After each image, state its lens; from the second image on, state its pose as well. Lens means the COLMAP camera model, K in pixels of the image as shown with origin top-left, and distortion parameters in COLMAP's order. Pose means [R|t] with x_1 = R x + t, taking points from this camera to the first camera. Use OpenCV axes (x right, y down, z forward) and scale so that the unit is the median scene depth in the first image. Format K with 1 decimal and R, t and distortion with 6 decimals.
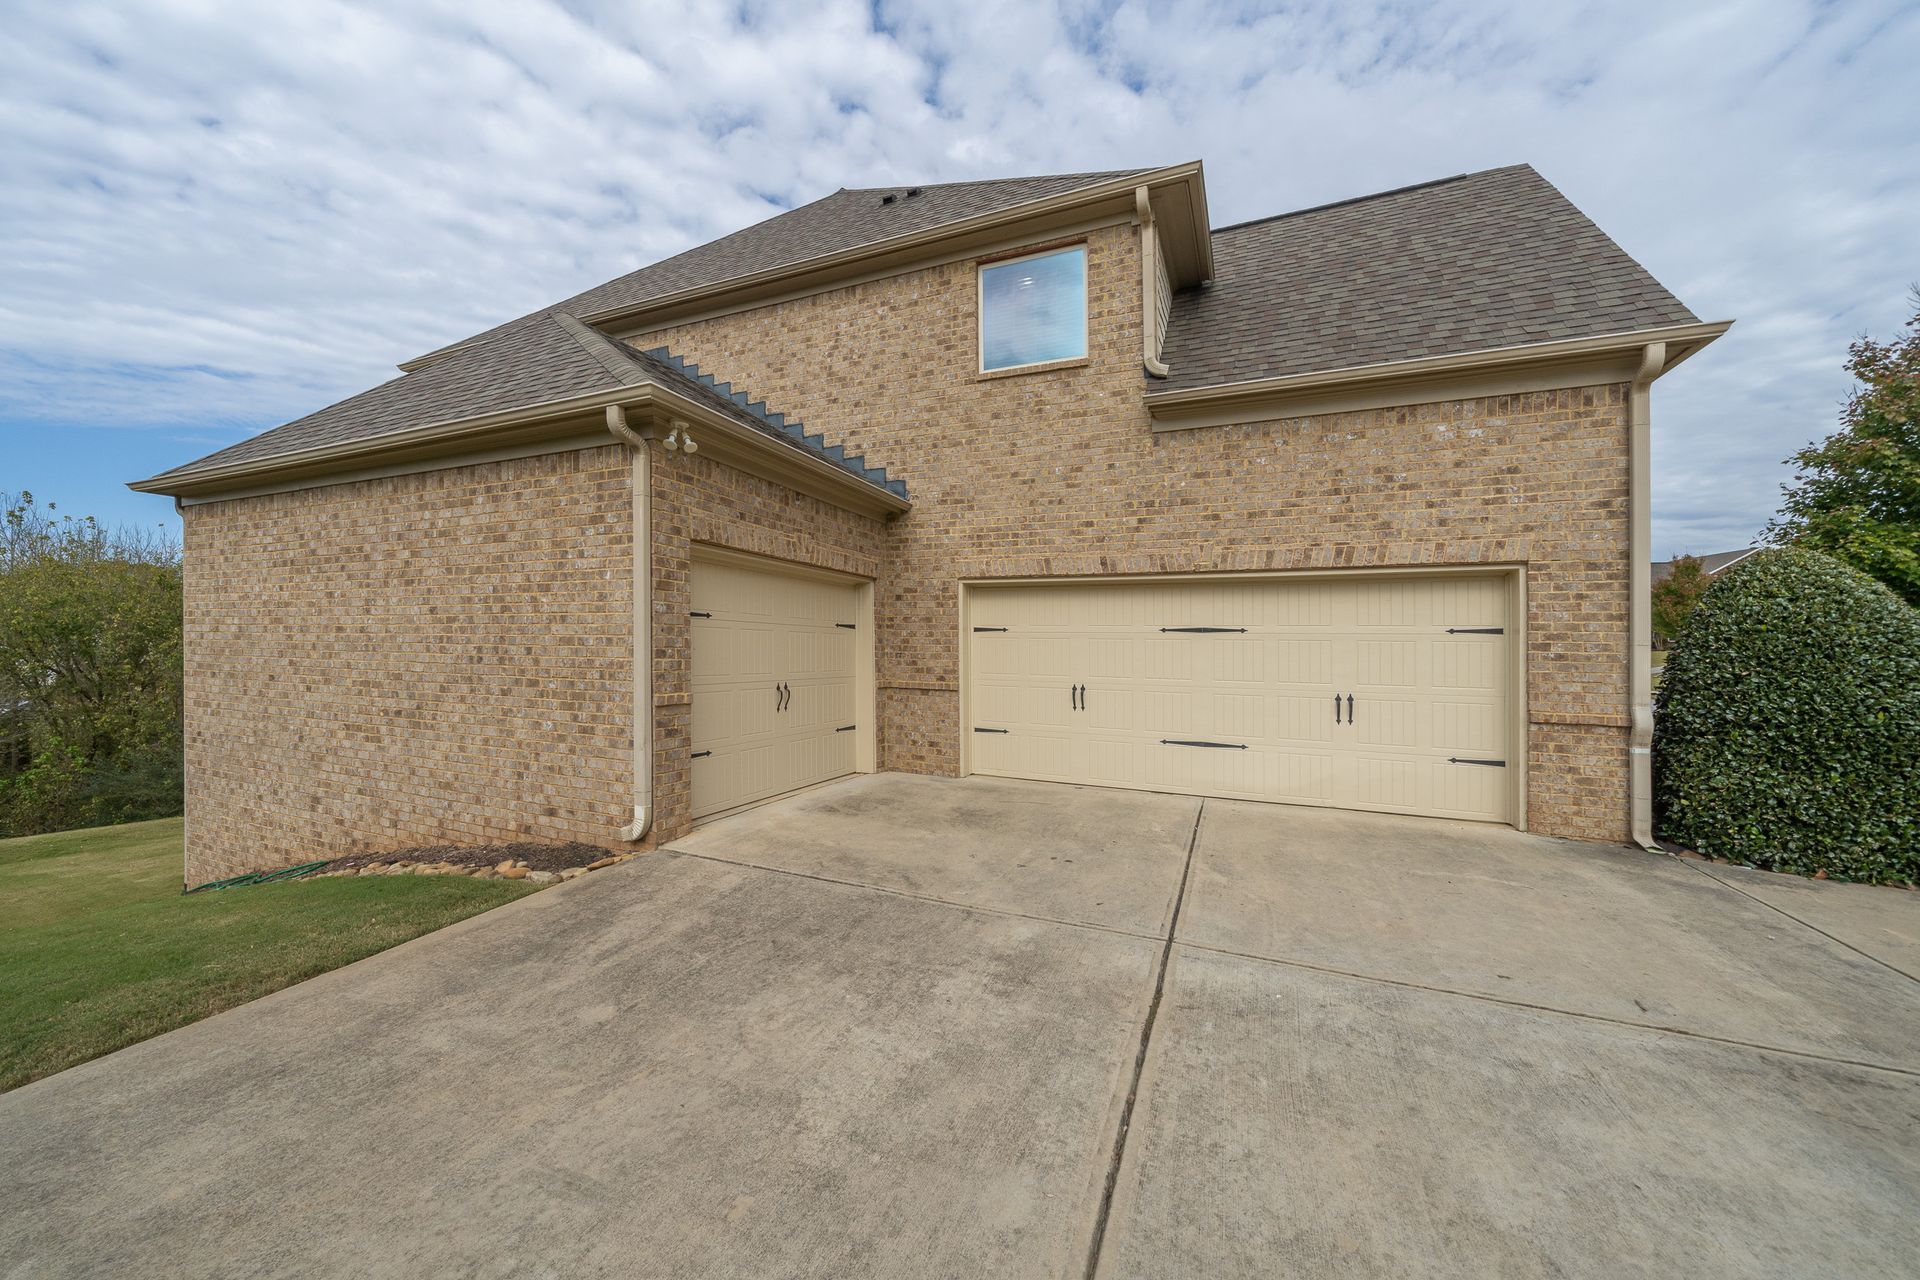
lens RADIAL K [[671.9, 0, 957.7], [0, 671.9, 637.7], [0, 0, 1]] dist [-0.002347, 0.000218]
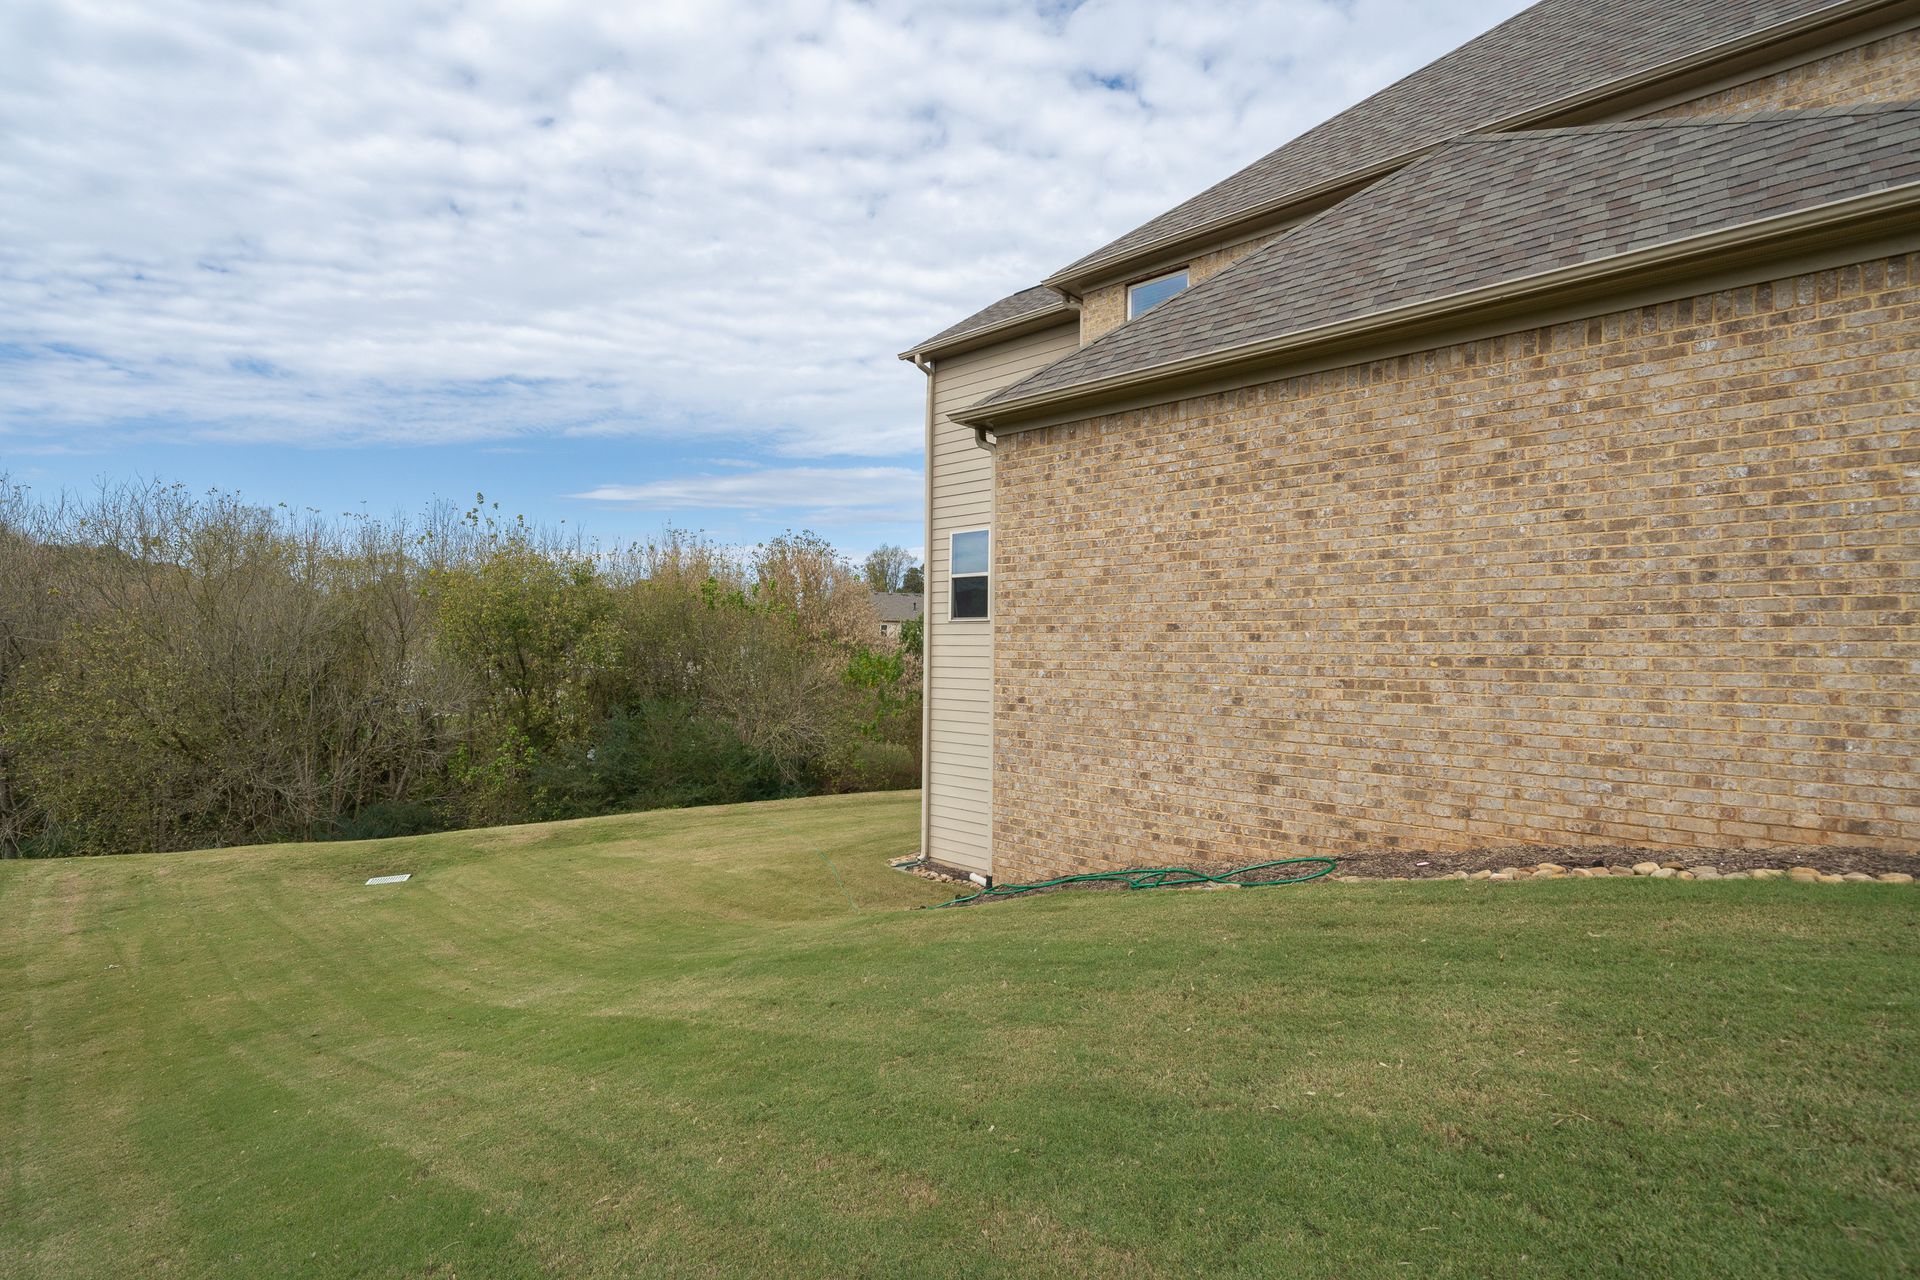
lens RADIAL K [[871.9, 0, 933.1], [0, 871.9, 644.1], [0, 0, 1]] dist [0.005603, -0.002129]
pose [[0.942331, 0.000416, -0.334682, -1.121537], [-0.005826, 0.999868, -0.015160, 0.116055], [0.334631, 0.016236, 0.942209, -0.105567]]
